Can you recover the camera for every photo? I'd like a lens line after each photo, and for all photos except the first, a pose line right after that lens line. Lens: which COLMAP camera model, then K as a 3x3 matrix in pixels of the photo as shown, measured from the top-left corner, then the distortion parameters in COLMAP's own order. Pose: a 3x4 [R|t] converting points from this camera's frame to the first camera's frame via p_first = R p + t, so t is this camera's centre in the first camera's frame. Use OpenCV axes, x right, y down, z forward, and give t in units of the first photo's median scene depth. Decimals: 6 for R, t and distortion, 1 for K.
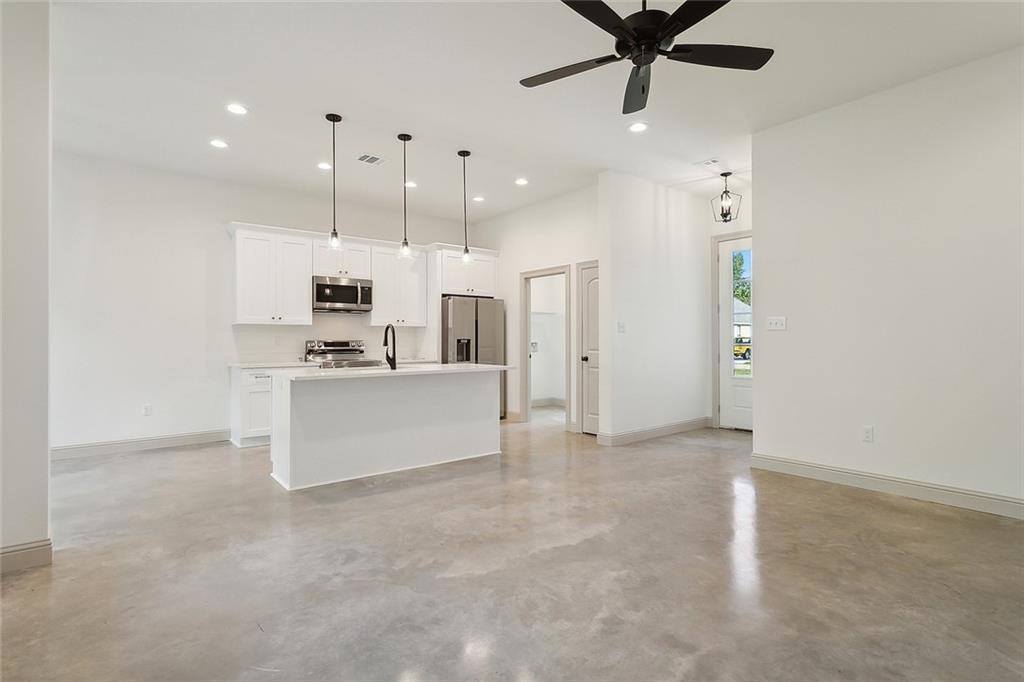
lens RADIAL K [[497.4, 0, 507.0], [0, 497.4, 338.7], [0, 0, 1]] dist [0.003864, -0.000059]
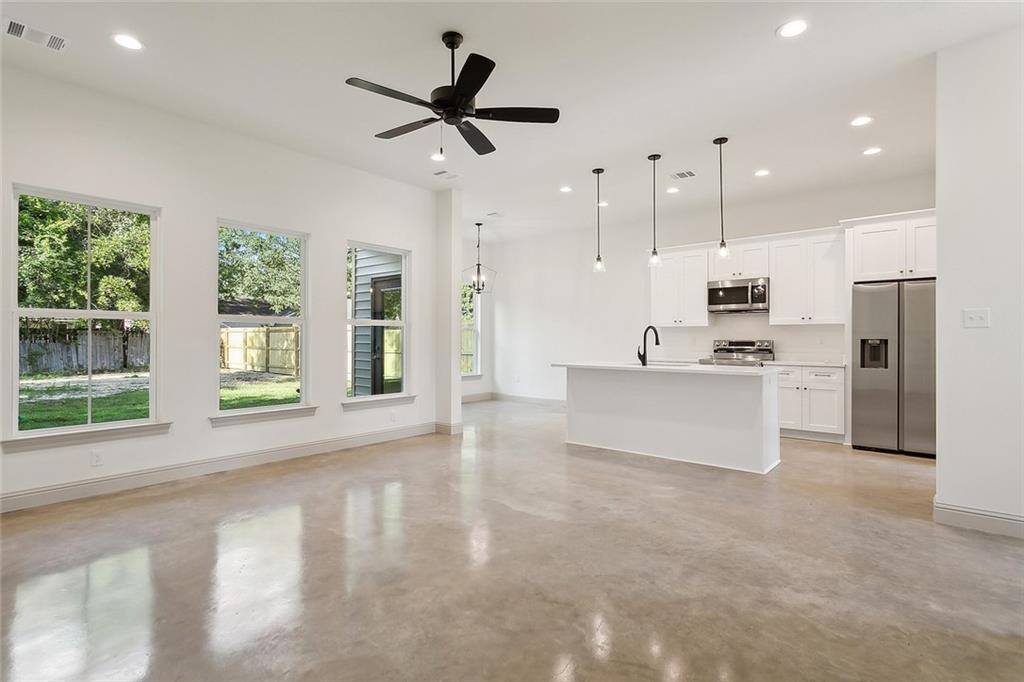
lens RADIAL K [[495.3, 0, 512.0], [0, 495.3, 341.0], [0, 0, 1]] dist [-0.000055, -0.000117]
pose [[0.202642, 0.007665, -0.979223, 0.715360], [-0.000055, 0.999969, 0.007816, -0.003363], [0.979253, -0.001530, 0.202636, 0.410842]]
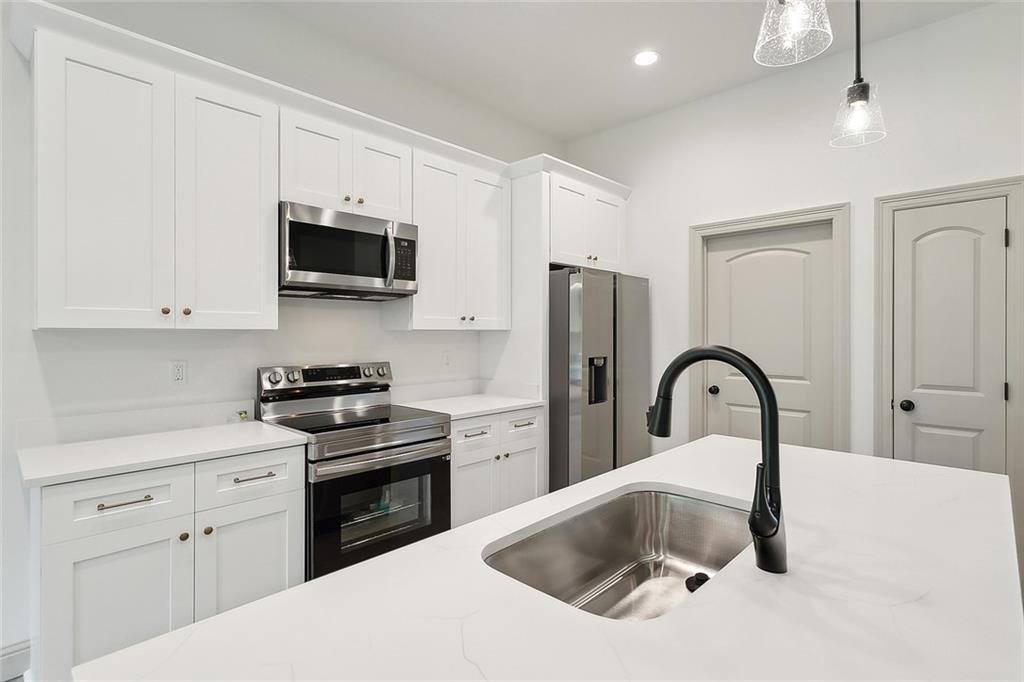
lens RADIAL K [[506.3, 0, 512.0], [0, 506.3, 334.7], [0, 0, 1]] dist [0.002230, 0.000500]
pose [[0.989846, 0.002467, 0.142125, -0.318369], [-0.003072, 0.999987, 0.004039, -0.030456], [-0.142113, -0.004435, 0.989840, 0.698037]]
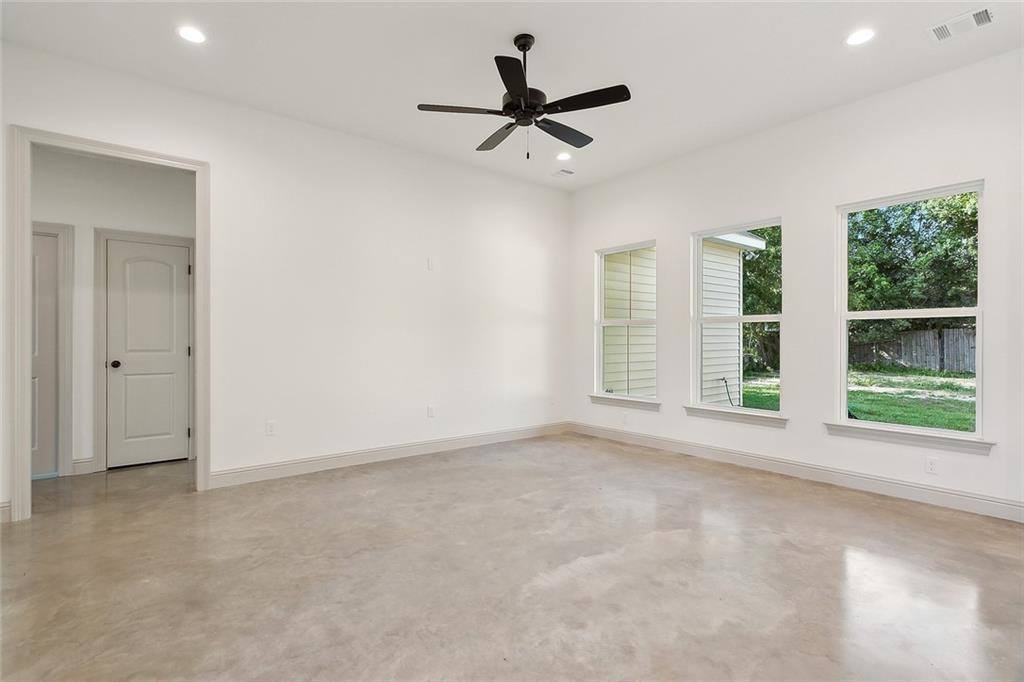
lens RADIAL K [[497.4, 0, 507.0], [0, 497.4, 338.7], [0, 0, 1]] dist [0.003864, -0.000059]
pose [[-0.999993, 0.002188, -0.003048, 0.150836], [0.002194, 0.999996, -0.001871, 0.000501], [0.003044, -0.001877, -0.999994, 1.057982]]
